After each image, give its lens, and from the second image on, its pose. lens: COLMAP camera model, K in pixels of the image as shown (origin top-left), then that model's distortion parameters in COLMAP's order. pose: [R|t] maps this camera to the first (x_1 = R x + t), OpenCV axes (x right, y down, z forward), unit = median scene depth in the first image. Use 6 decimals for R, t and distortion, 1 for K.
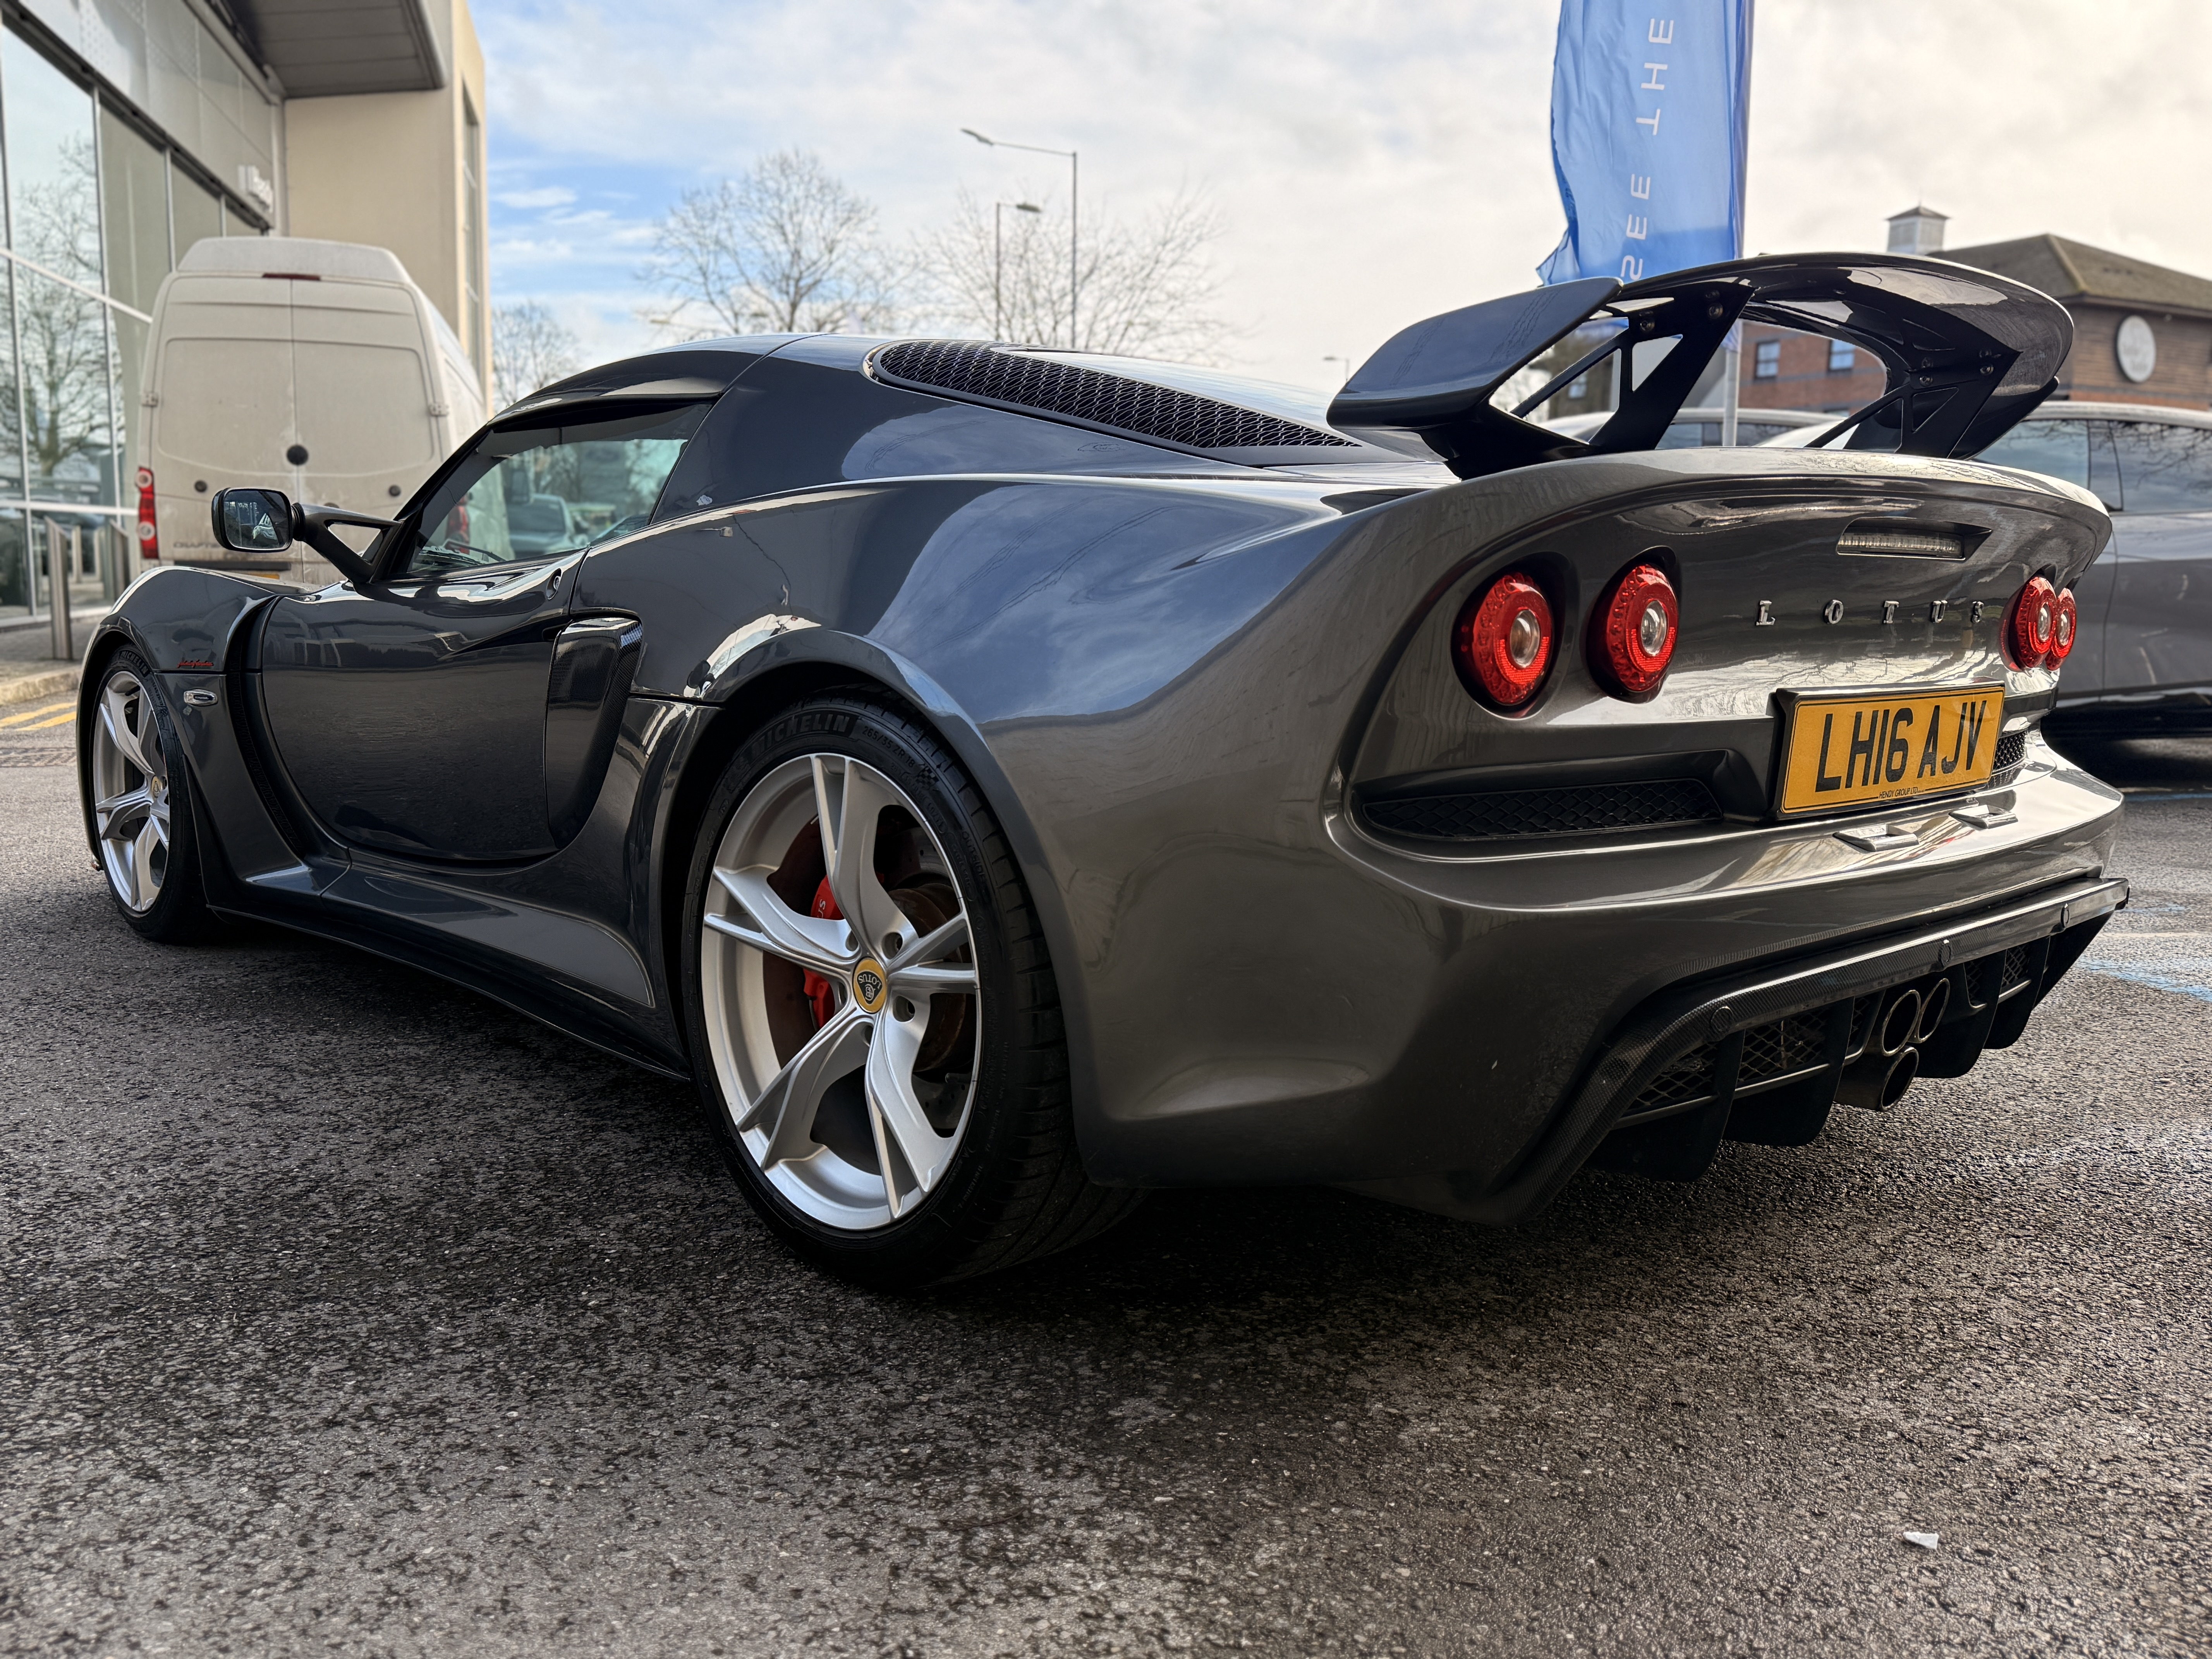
lens RADIAL K [[1794.9, 0, 1106.0], [0, 1794.9, 829.5], [0, 0, 1]] dist [0.117808, -0.193182]
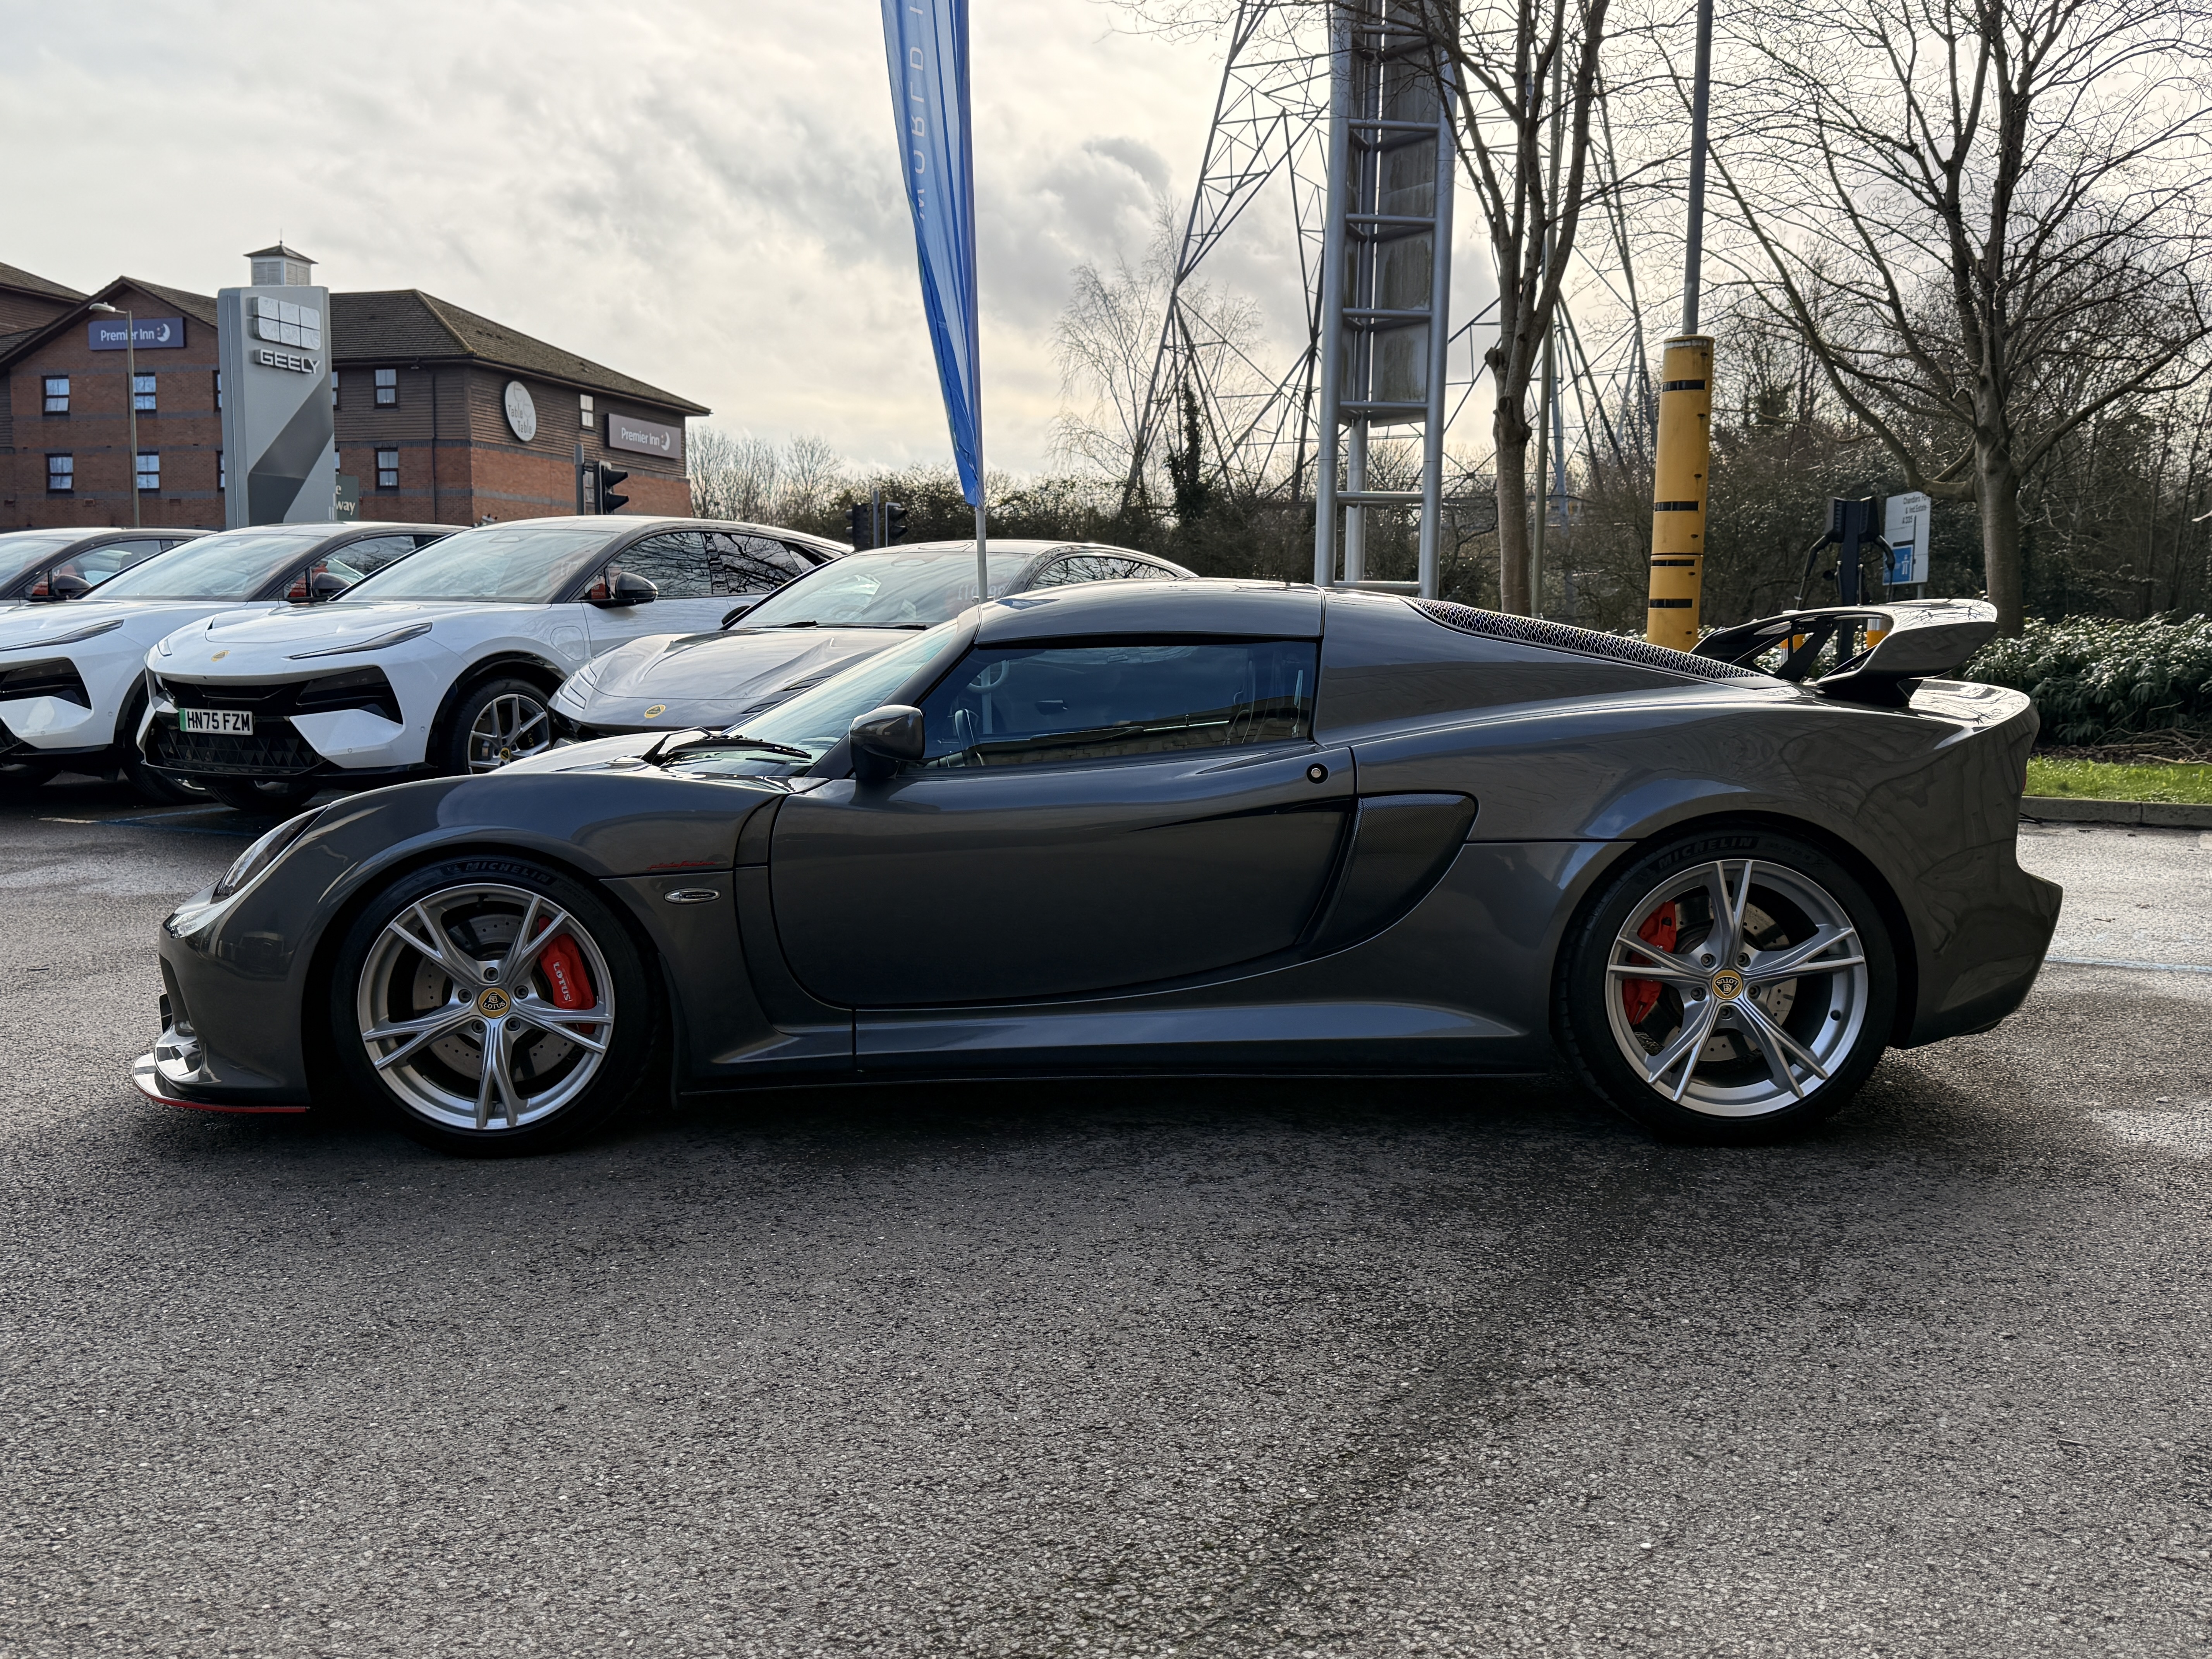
lens RADIAL K [[1879.4, 0, 1106.0], [0, 1879.4, 829.5], [0, 0, 1]] dist [0.176149, -0.341984]
pose [[0.674707, -0.093597, 0.732127, -1.958329], [0.114404, 0.993201, 0.021542, -0.183689], [-0.729165, 0.069224, 0.680828, 0.127174]]
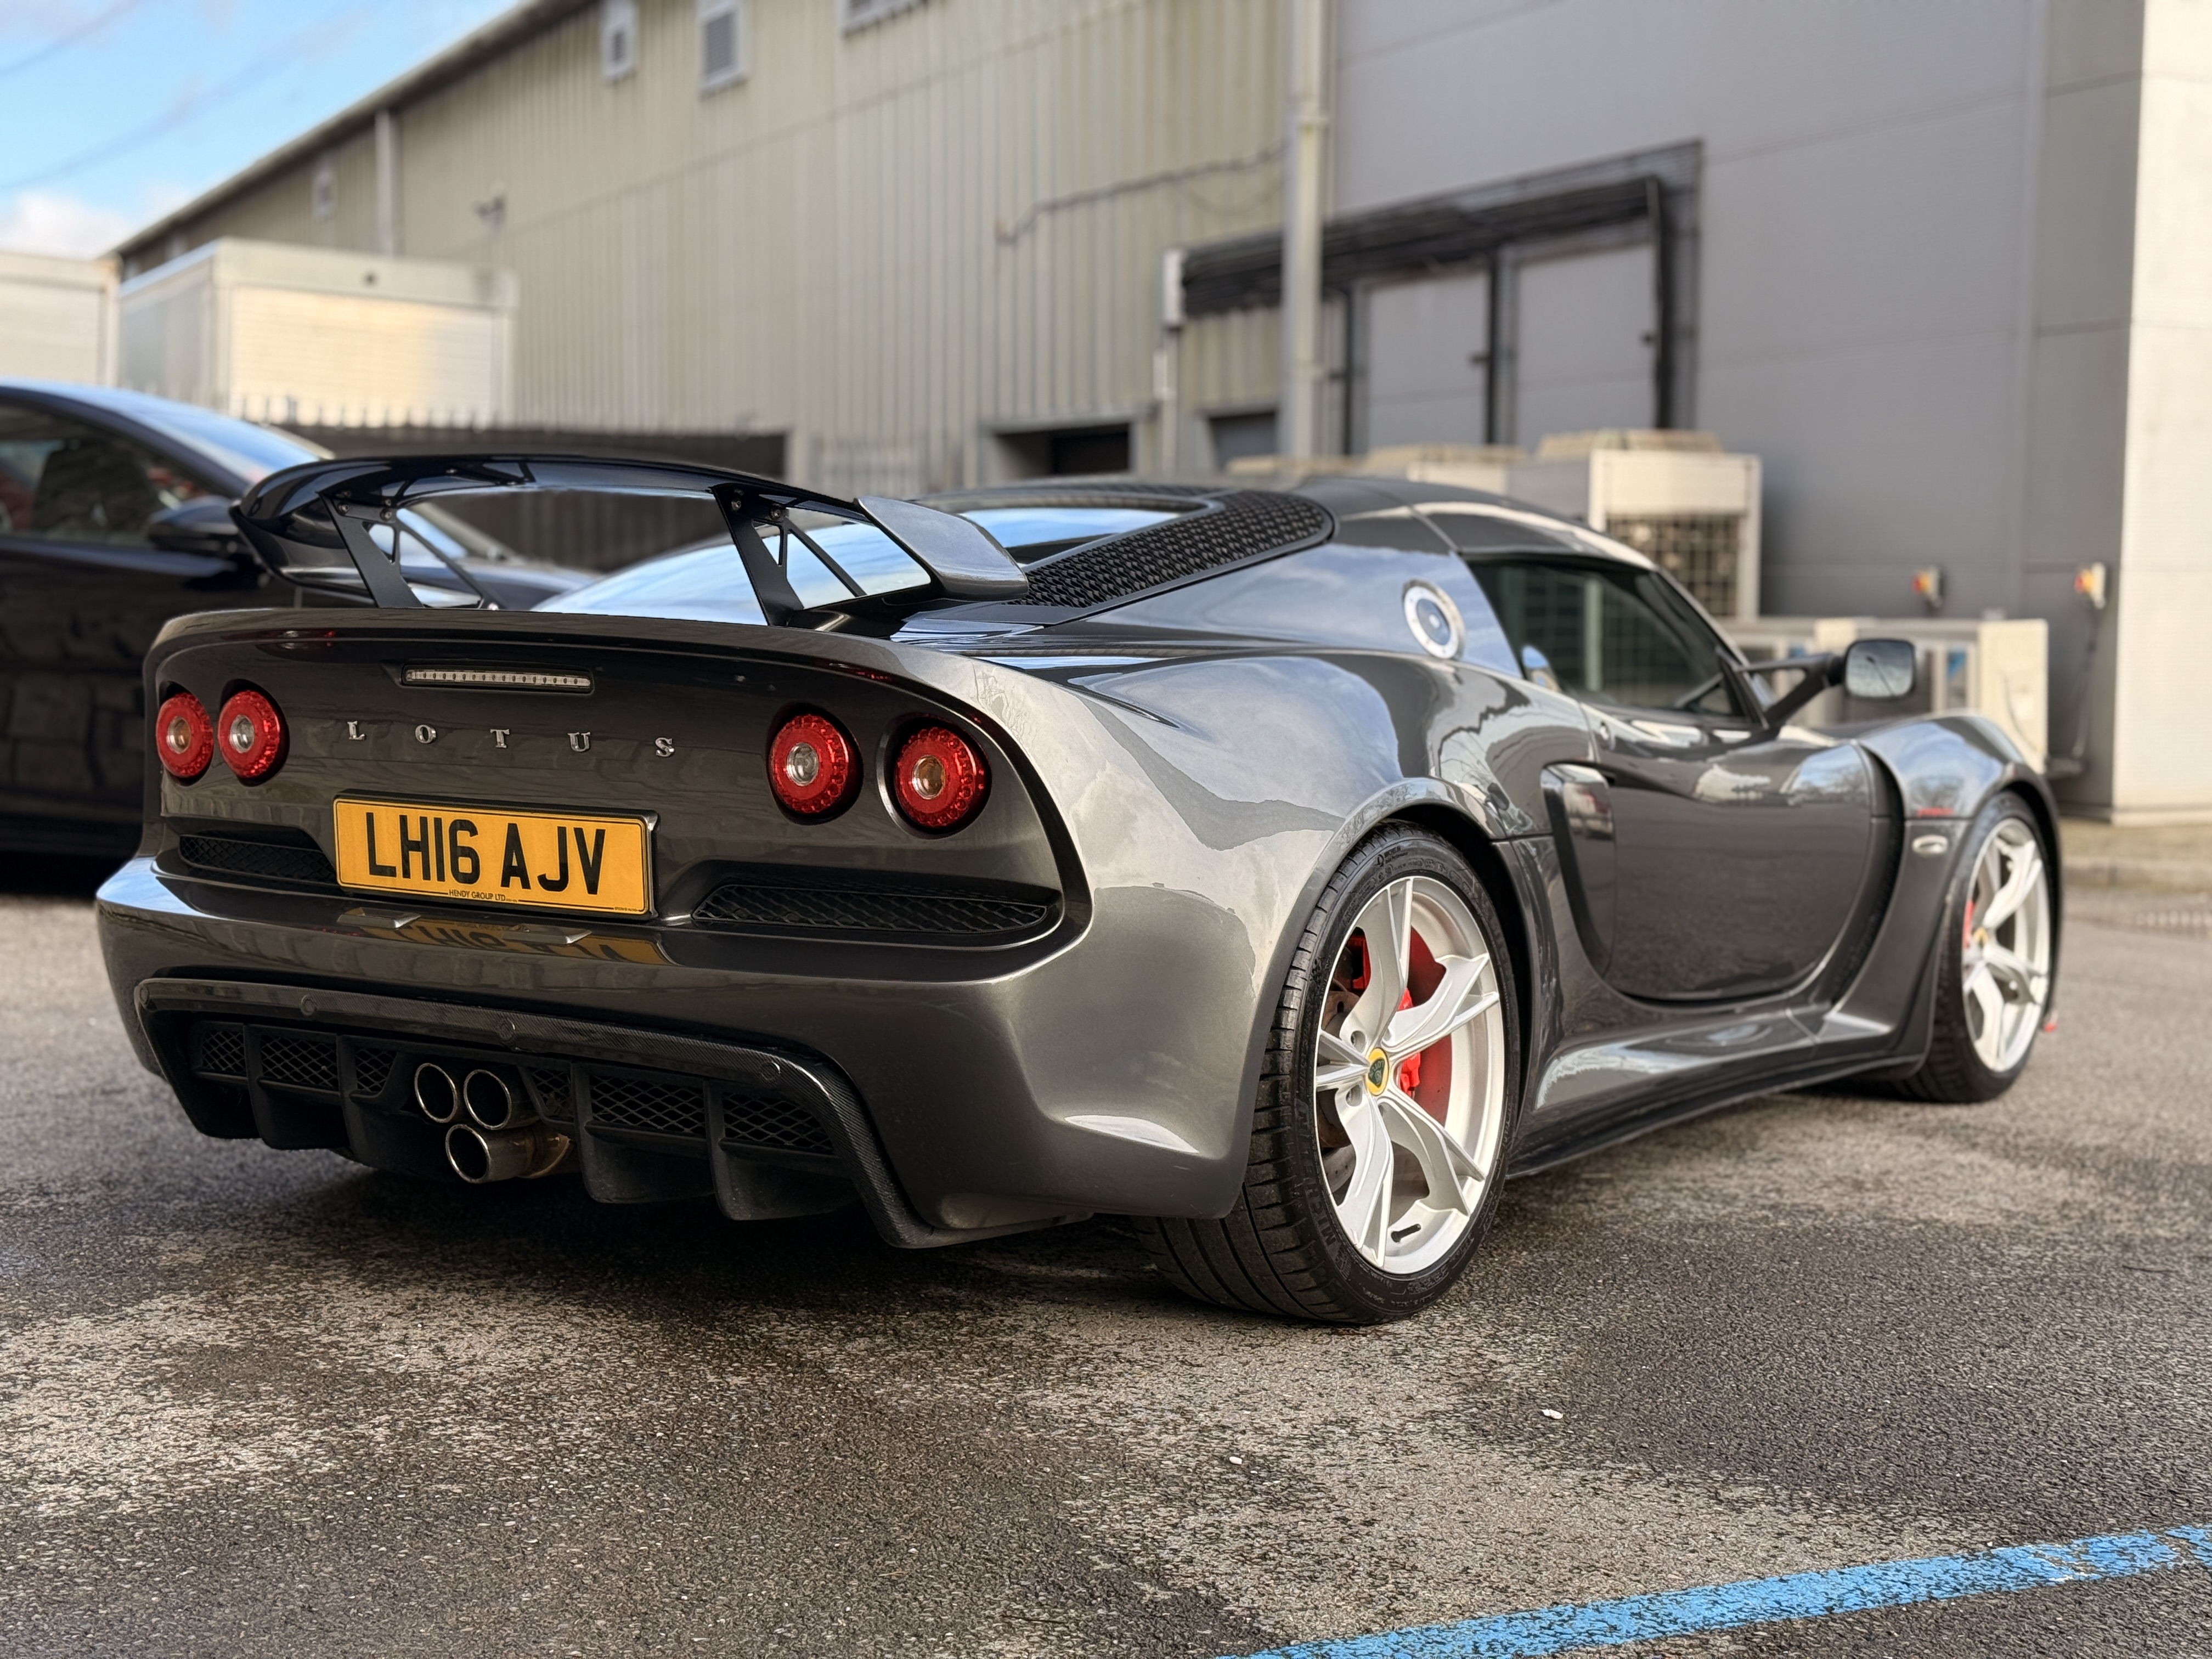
lens RADIAL K [[2954.1, 0, 1108.1], [0, 2954.1, 842.1], [0, 0, 1]] dist [0.110804, 0.029583]
pose [[0.220687, 0.059363, -0.973536, 2.335297], [-0.147620, 0.988680, 0.026823, -0.161682], [0.964109, 0.137794, 0.226952, 0.964040]]
